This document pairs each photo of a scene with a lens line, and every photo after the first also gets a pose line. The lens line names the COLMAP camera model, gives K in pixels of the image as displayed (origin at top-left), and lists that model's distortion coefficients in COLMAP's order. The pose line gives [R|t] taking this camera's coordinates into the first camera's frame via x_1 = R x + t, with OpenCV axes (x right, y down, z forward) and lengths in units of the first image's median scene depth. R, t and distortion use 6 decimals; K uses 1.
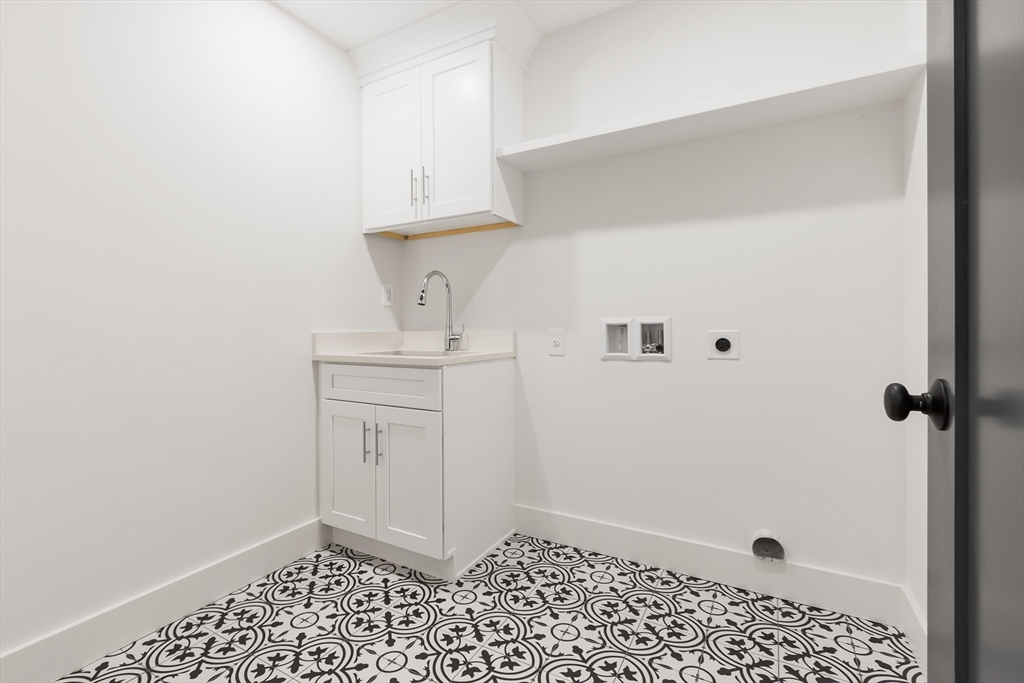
lens RADIAL K [[475.0, 0, 506.6], [0, 475.0, 333.2], [0, 0, 1]] dist [-0.000056, 0.000176]
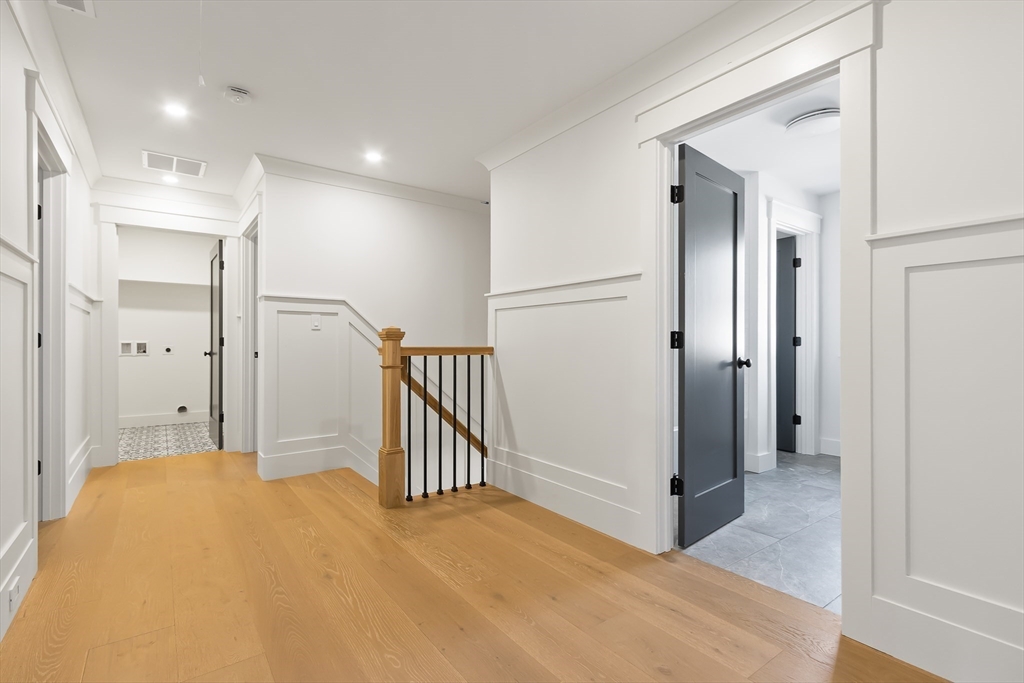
lens RADIAL K [[475.0, 0, 503.6], [0, 475.0, 337.2], [0, 0, 1]] dist [-0.000056, 0.000176]
pose [[0.404498, 0.015813, 0.914402, -1.482517], [-0.000792, 0.999856, -0.016941, -0.009233], [-0.914538, 0.006128, 0.404453, -2.247491]]
